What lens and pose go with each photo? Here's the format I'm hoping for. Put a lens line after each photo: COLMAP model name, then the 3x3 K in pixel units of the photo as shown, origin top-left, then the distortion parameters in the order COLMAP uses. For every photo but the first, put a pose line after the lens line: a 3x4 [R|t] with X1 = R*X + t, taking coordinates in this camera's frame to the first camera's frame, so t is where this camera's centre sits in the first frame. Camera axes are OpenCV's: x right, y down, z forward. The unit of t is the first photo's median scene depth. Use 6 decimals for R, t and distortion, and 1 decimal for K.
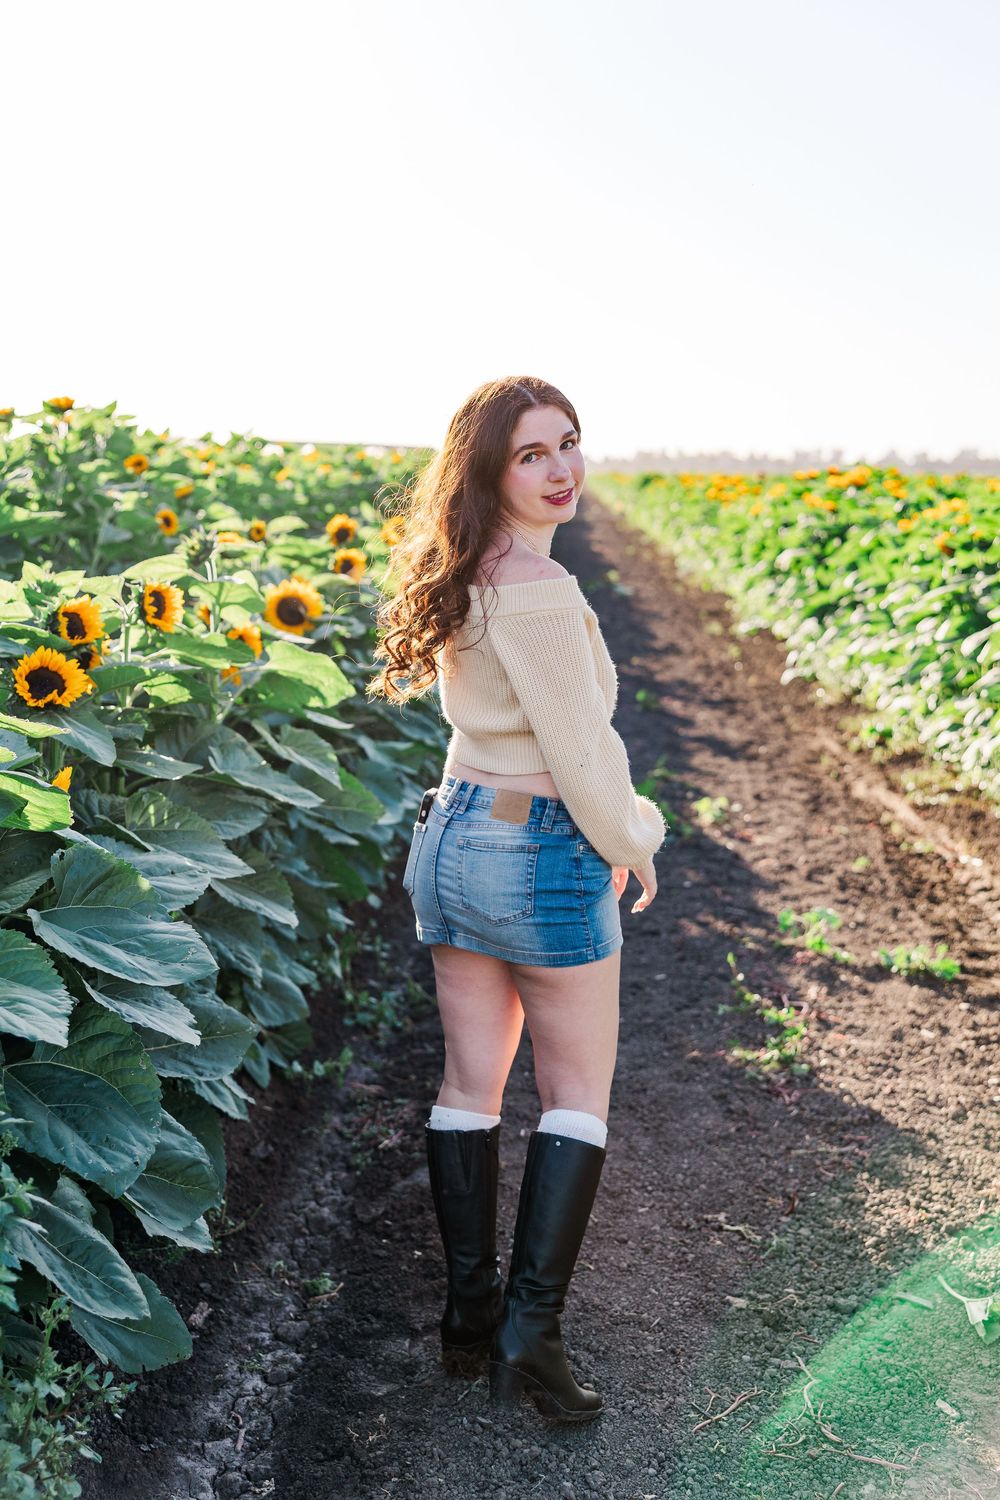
lens RADIAL K [[1789.6, 0, 496.3], [0, 1789.6, 745.4], [0, 0, 1]] dist [-0.020044, 0.000000]
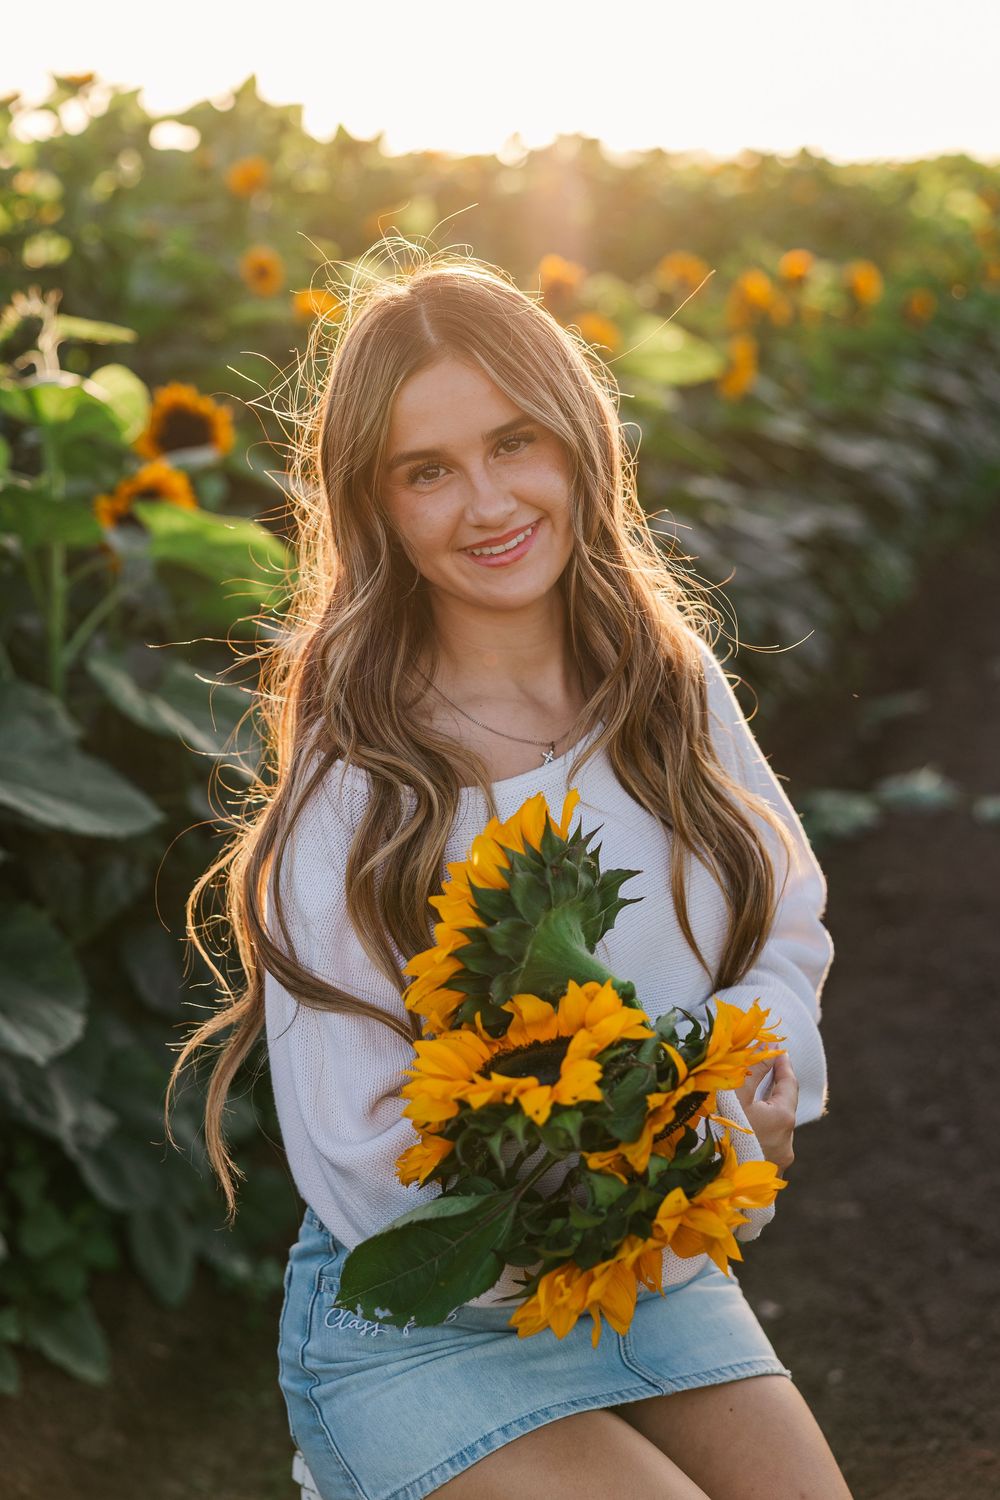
lens RADIAL K [[2577.8, 0, 484.4], [0, 2577.8, 735.1], [0, 0, 1]] dist [0.008724, 0.000000]
pose [[0.965308, 0.029834, -0.259404, 0.143853], [-0.015045, 0.998156, 0.058811, -0.029507], [0.260681, -0.052868, 0.963976, 0.227920]]
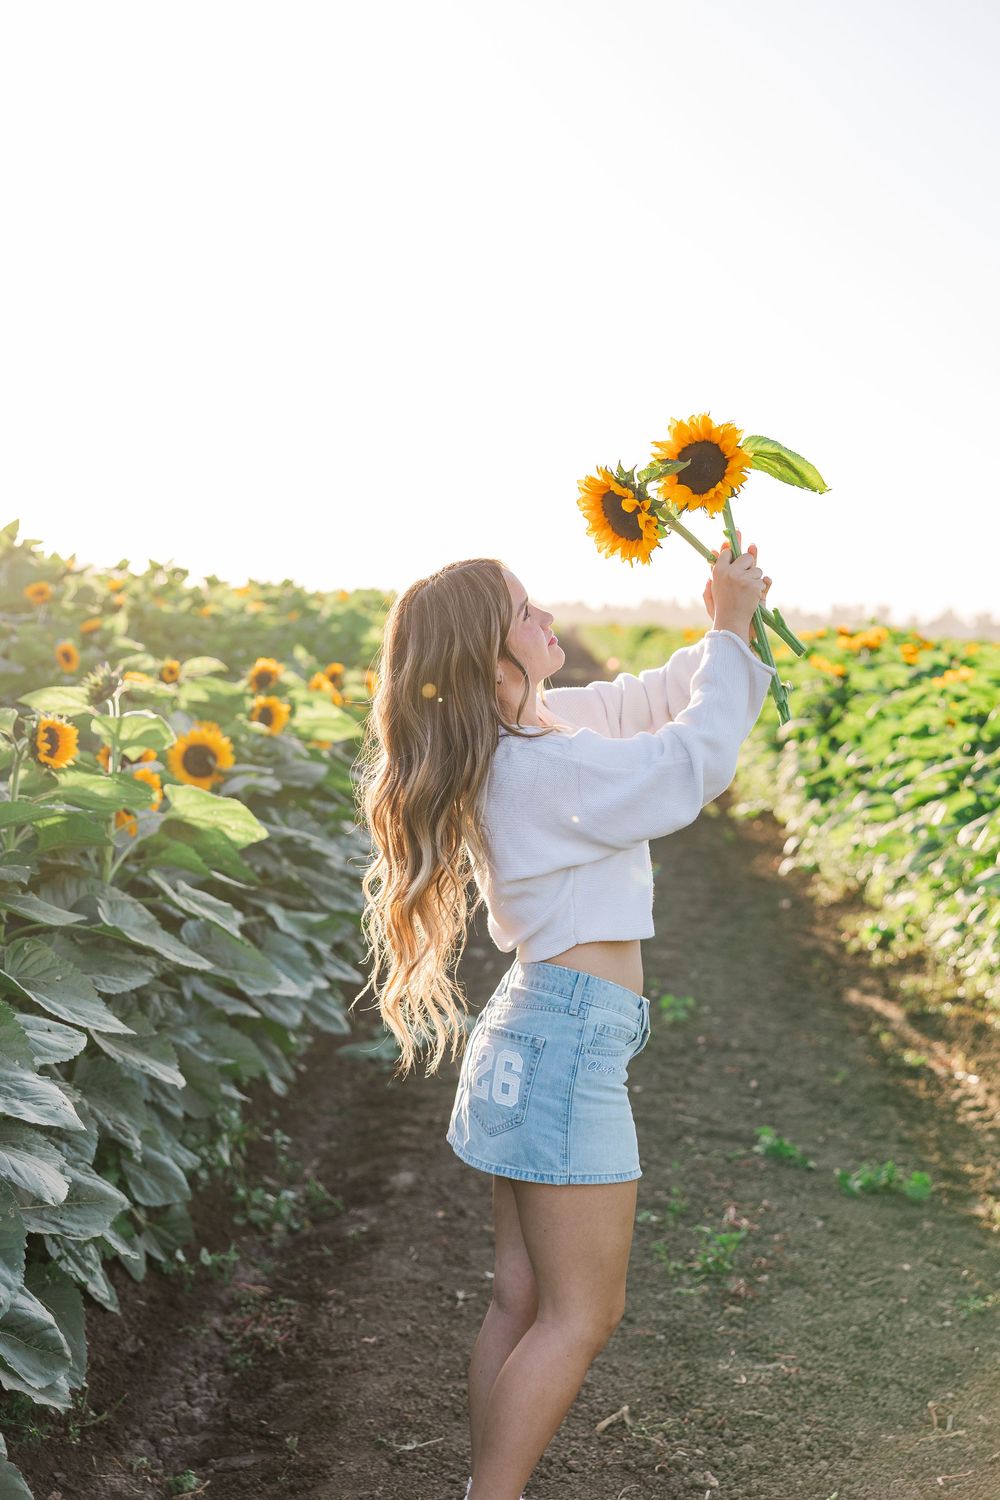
lens RADIAL K [[2199.0, 0, 502.7], [0, 2199.0, 731.2], [0, 0, 1]] dist [0.002207, 0.000000]
pose [[0.999159, 0.038400, 0.014403, 0.023645], [-0.036774, 0.994317, -0.099906, 0.016770], [-0.018157, 0.099292, 0.994893, -0.118609]]
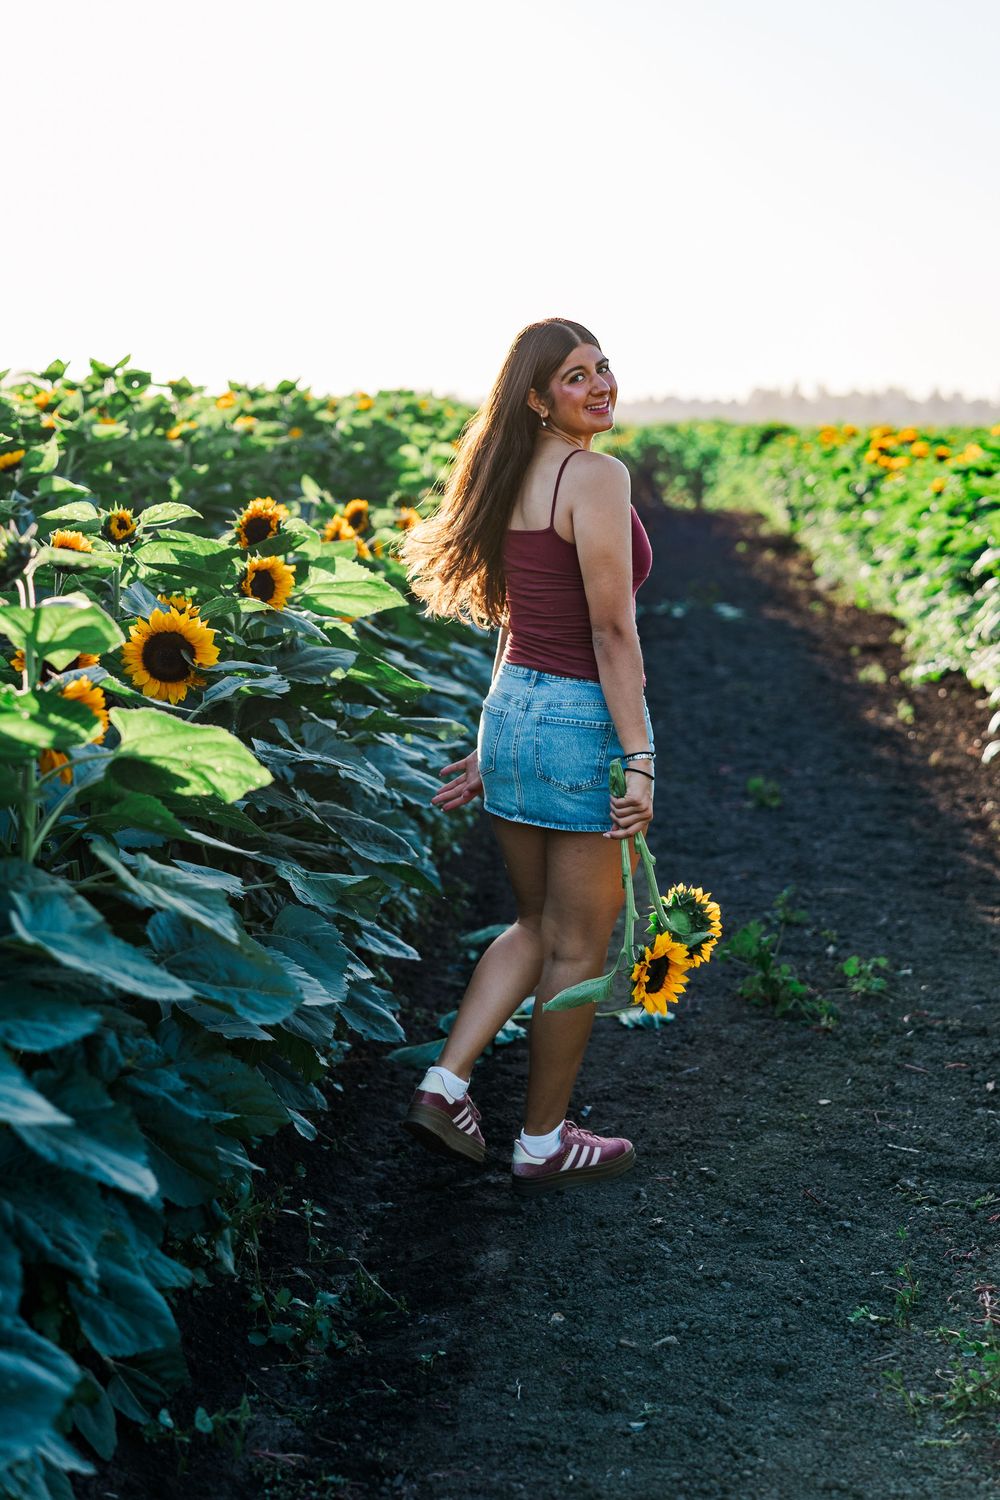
lens RADIAL K [[2830.6, 0, 455.8], [0, 2830.6, 736.9], [0, 0, 1]] dist [0.003892, 0.000000]
pose [[0.999641, 0.000137, -0.026784, 0.009902], [-0.001231, 0.999165, -0.040832, -0.009072], [0.026756, 0.040851, 0.998807, 0.044454]]
